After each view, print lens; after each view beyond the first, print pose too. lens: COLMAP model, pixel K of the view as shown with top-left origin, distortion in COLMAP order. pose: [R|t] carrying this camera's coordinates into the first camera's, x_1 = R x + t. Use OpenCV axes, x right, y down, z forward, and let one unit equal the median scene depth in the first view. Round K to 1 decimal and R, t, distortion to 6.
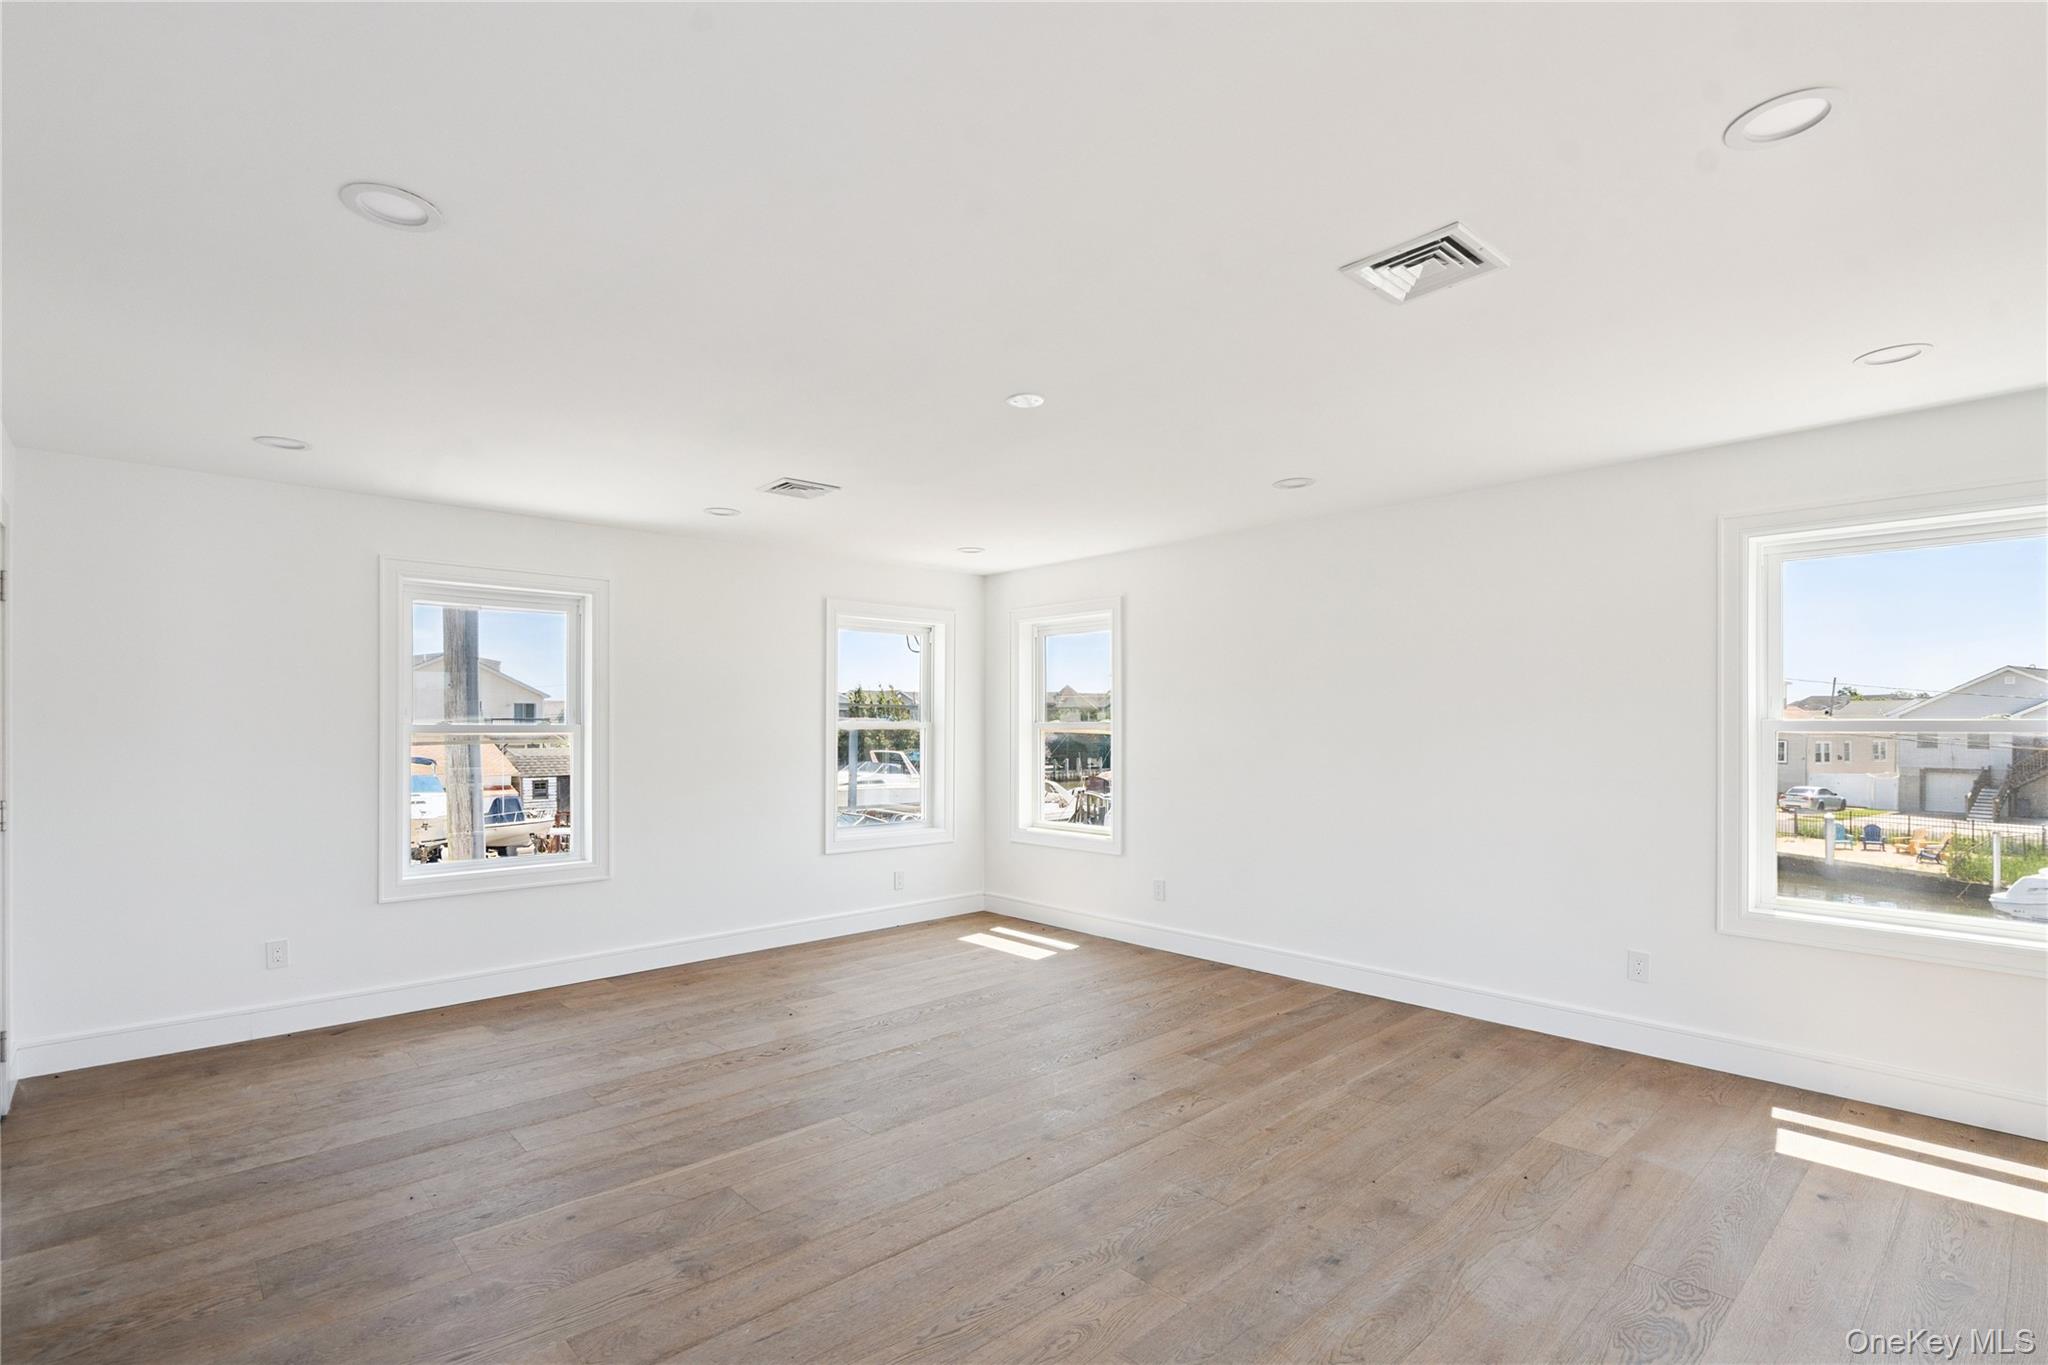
lens RADIAL K [[952.3, 0, 1038.3], [0, 952.3, 724.5], [0, 0, 1]] dist [-0.007328, 0.004964]
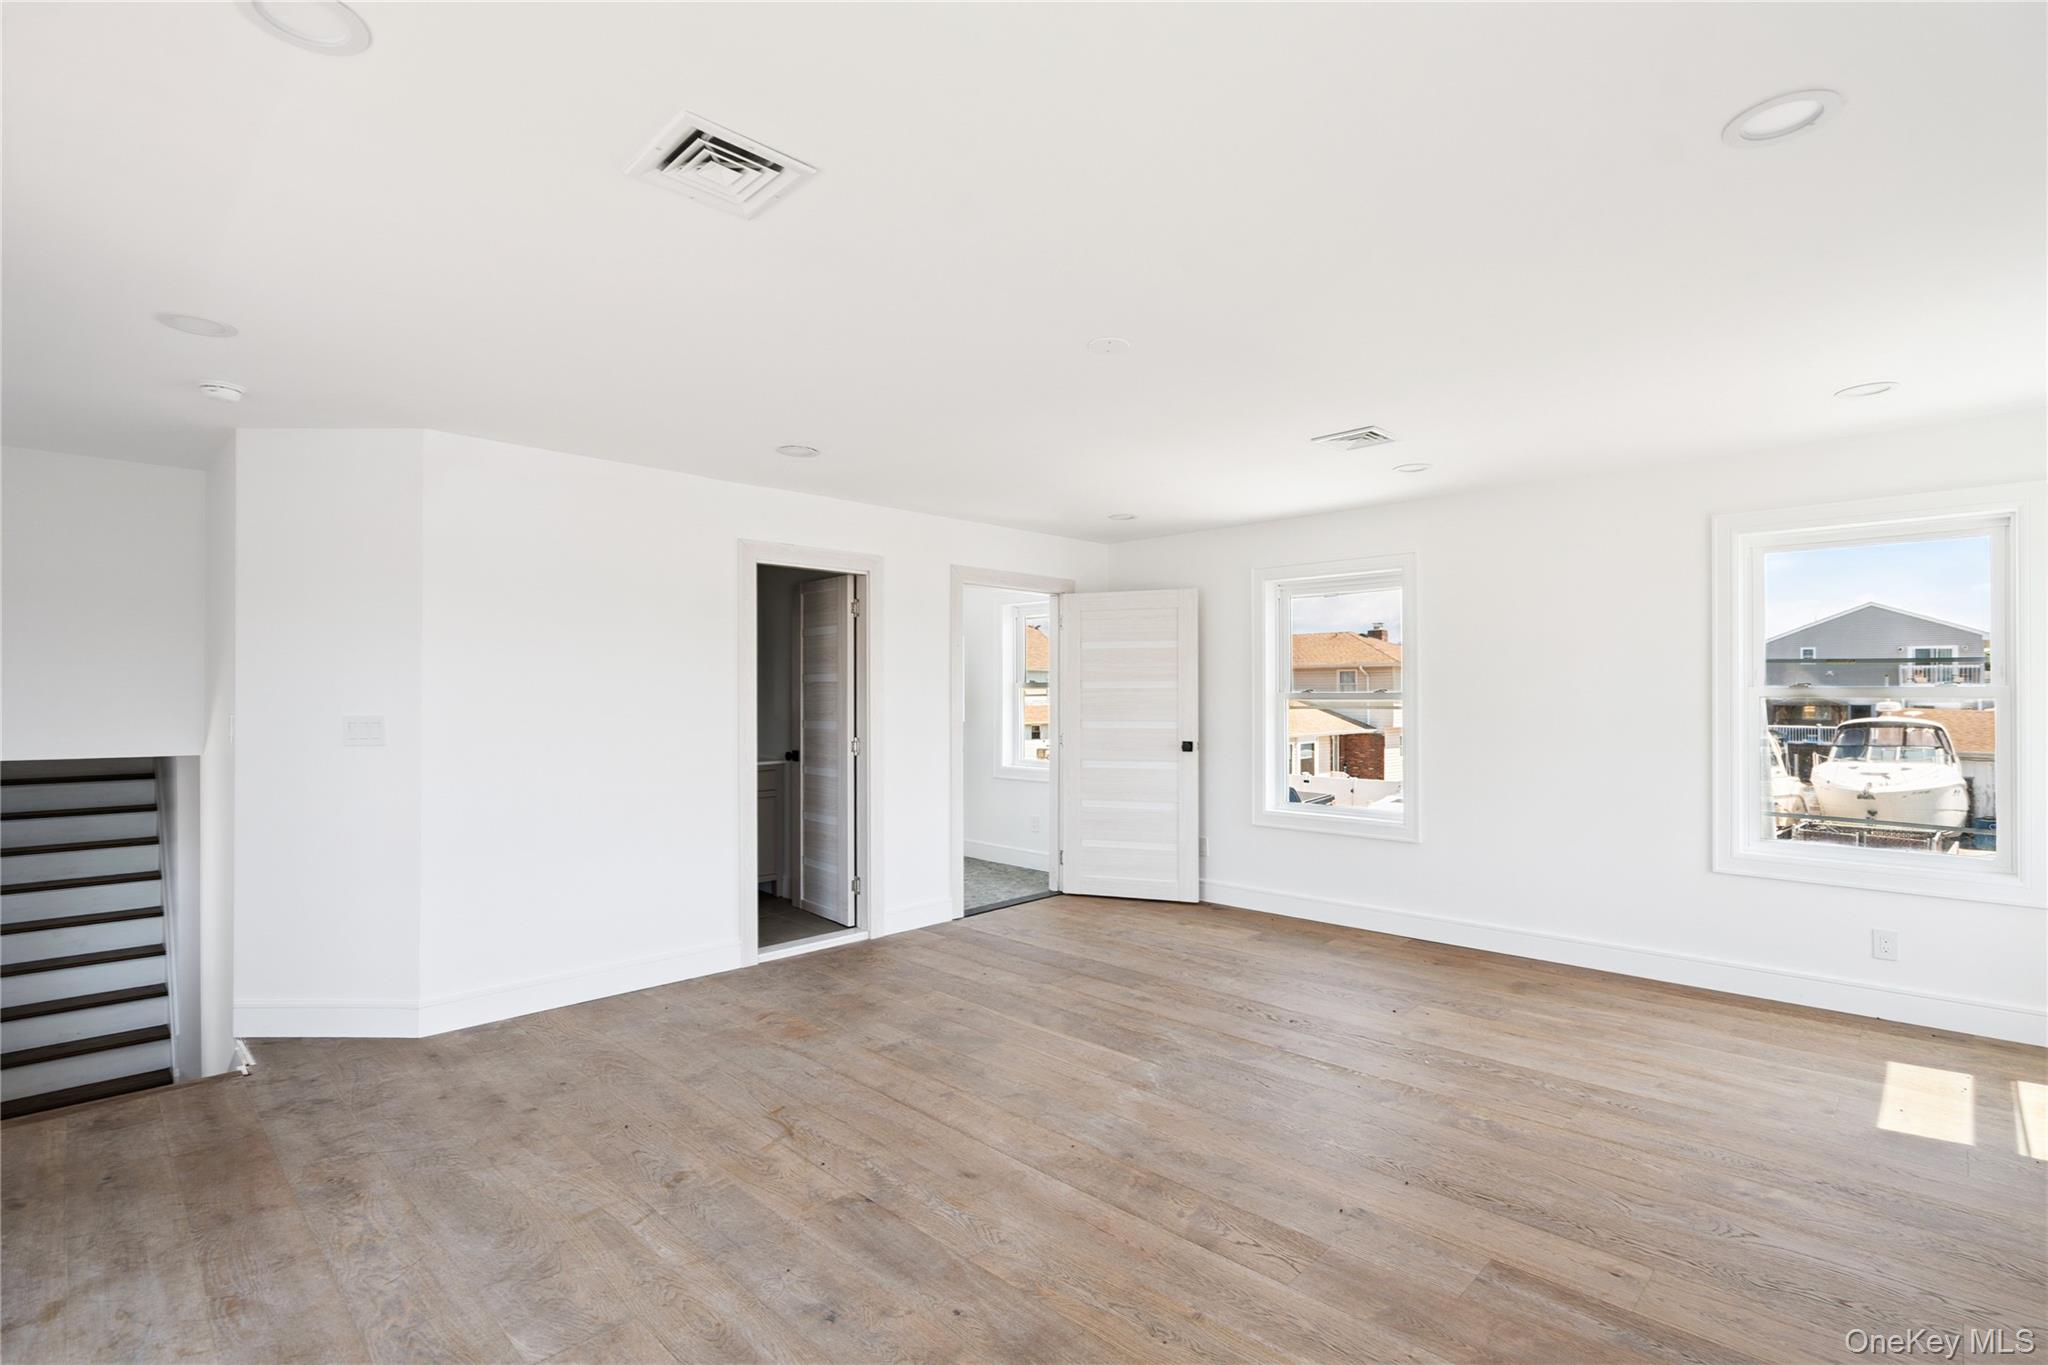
lens RADIAL K [[952.3, 0, 1023.5], [0, 952.3, 686.1], [0, 0, 1]] dist [-0.007328, 0.004964]
pose [[0.047000, -0.007721, -0.998865, 0.708843], [0.002496, 0.999968, -0.007612, 0.001268], [0.998892, -0.002136, 0.047018, 0.680970]]
